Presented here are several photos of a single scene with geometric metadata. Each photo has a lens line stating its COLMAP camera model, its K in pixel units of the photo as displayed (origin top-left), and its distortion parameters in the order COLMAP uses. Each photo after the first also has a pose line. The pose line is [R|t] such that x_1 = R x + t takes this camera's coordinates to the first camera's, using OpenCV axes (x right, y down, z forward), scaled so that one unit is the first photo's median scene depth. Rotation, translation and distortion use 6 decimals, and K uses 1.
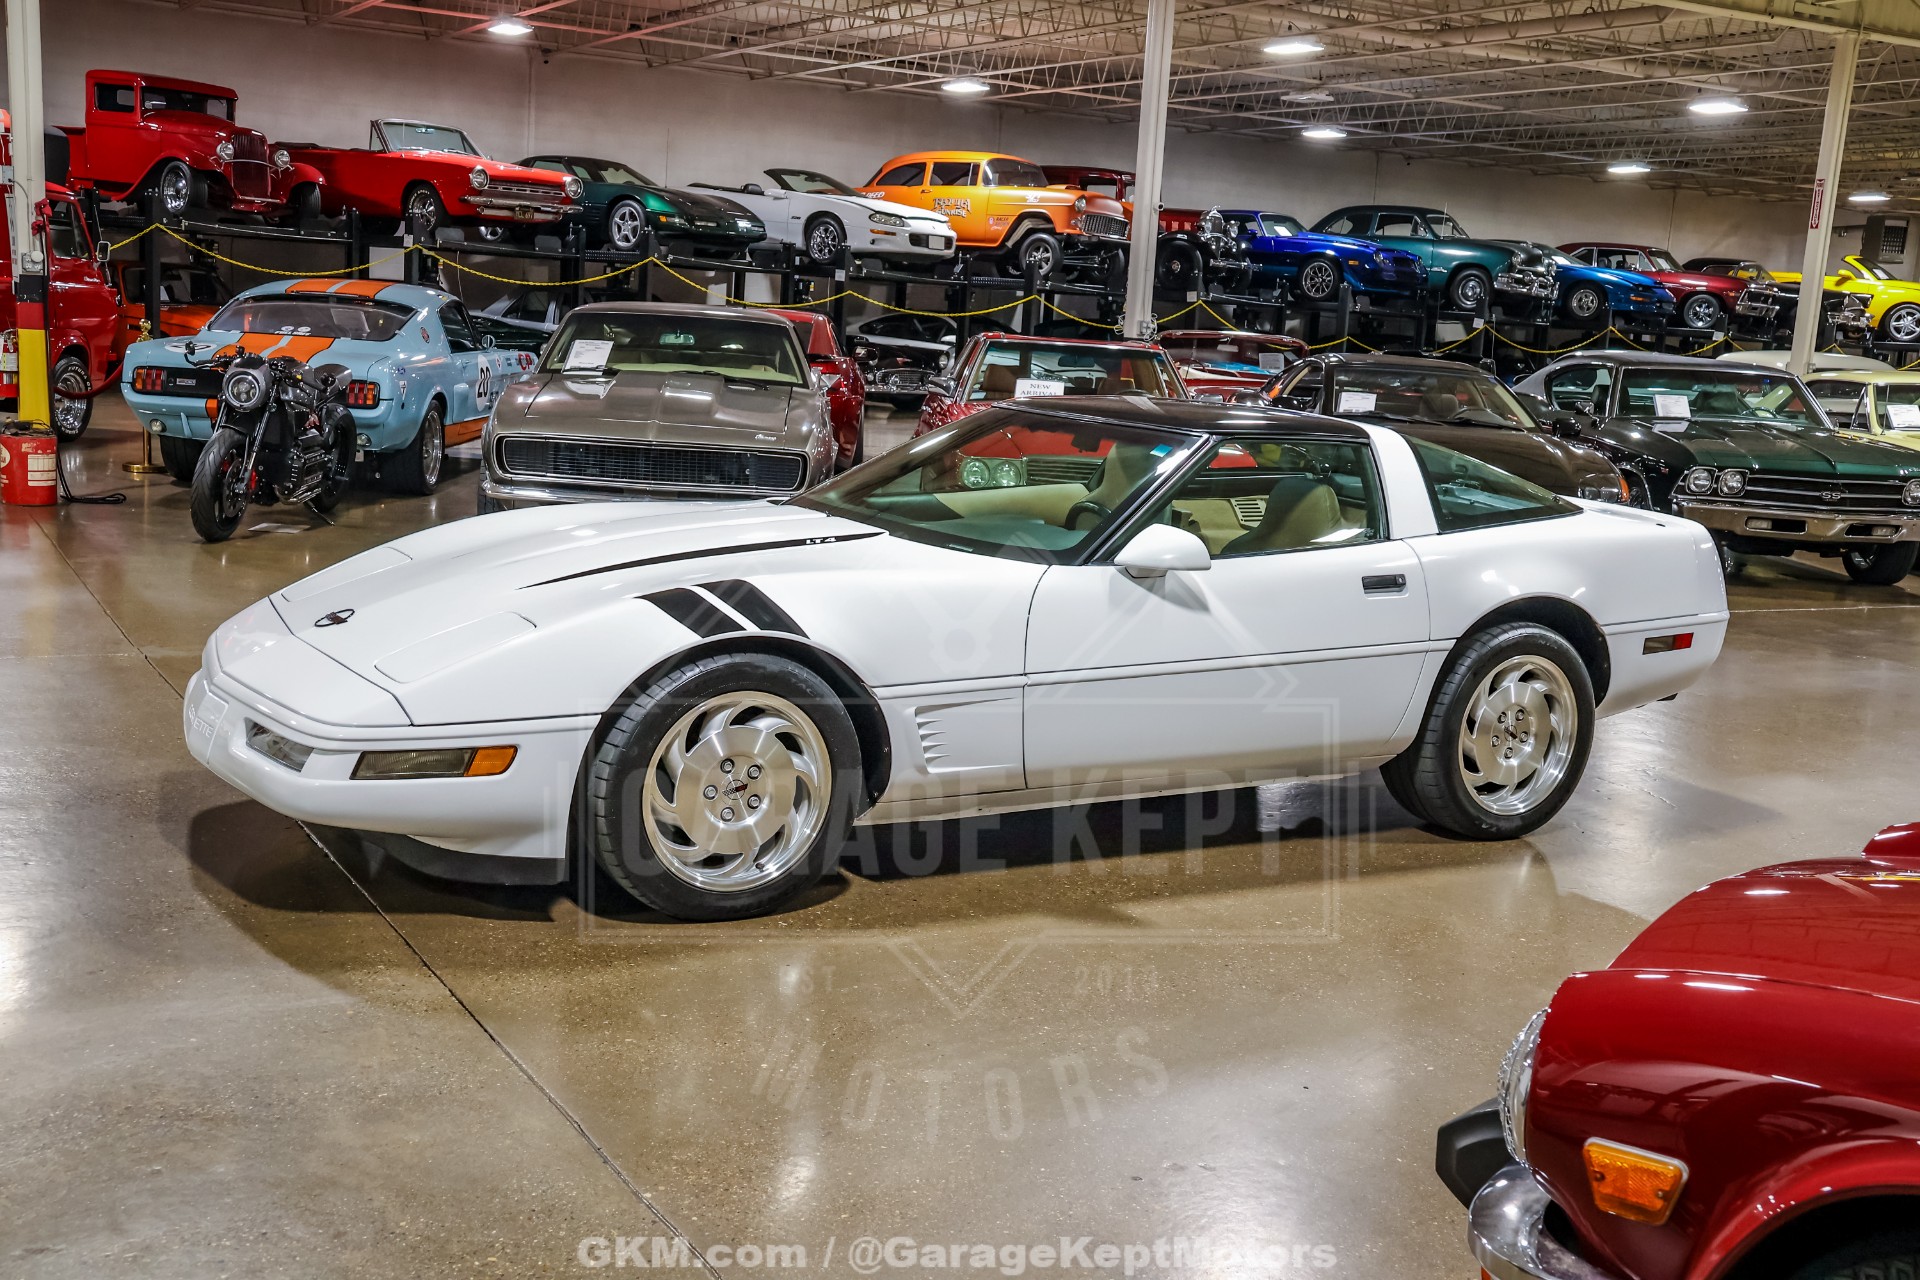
lens RADIAL K [[2053.4, 0, 960.0], [0, 2053.4, 640.0], [0, 0, 1]] dist [-0.063487, 0.274961]
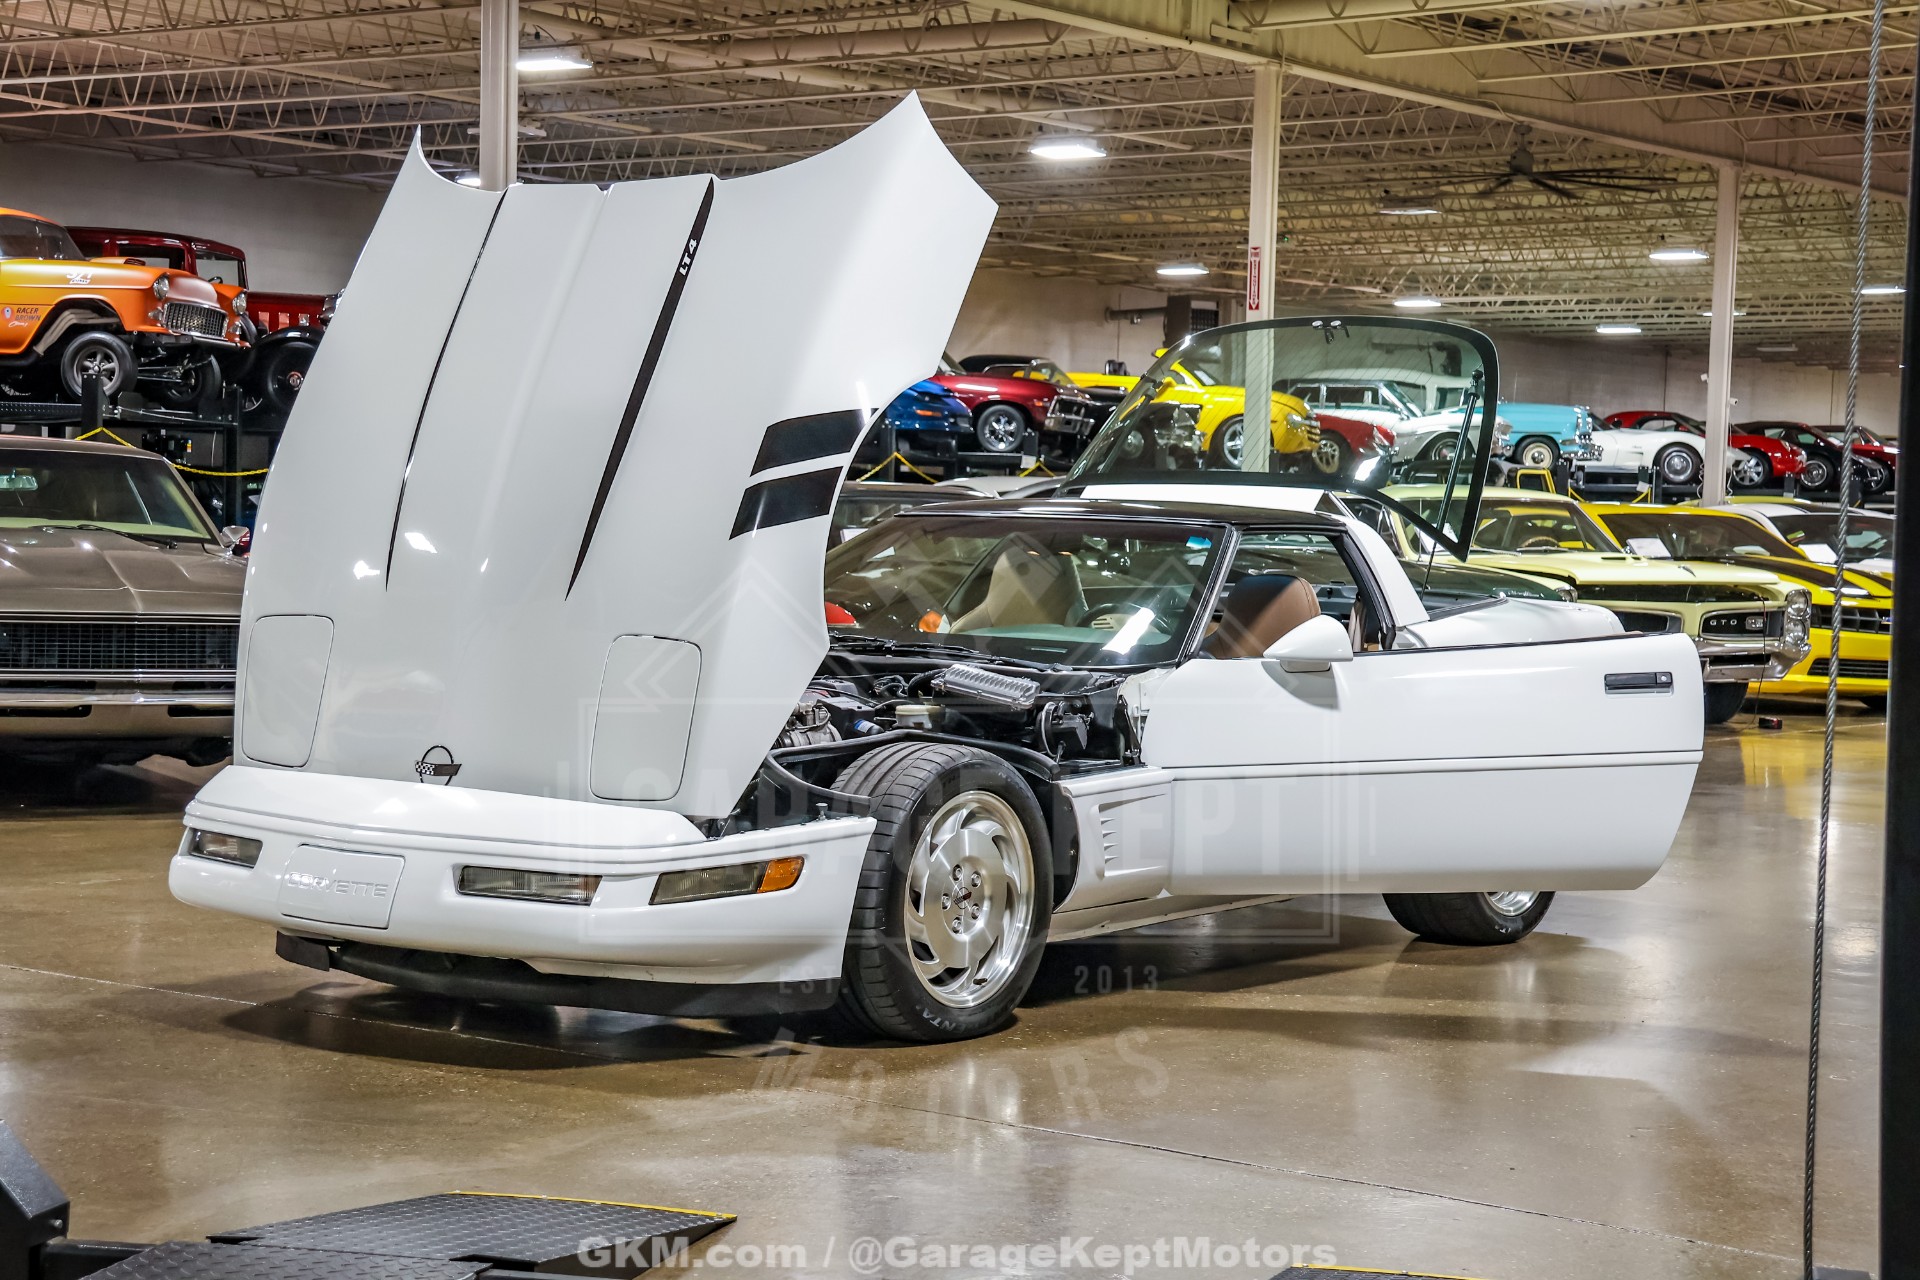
lens RADIAL K [[3420.1, 0, 960.0], [0, 3420.1, 640.0], [0, 0, 1]] dist [0.149796, 0.994471]
pose [[0.918878, -0.052782, 0.390996, -0.201715], [0.094237, 0.991689, -0.087594, 0.025880], [-0.383123, 0.117334, 0.916215, -0.128416]]
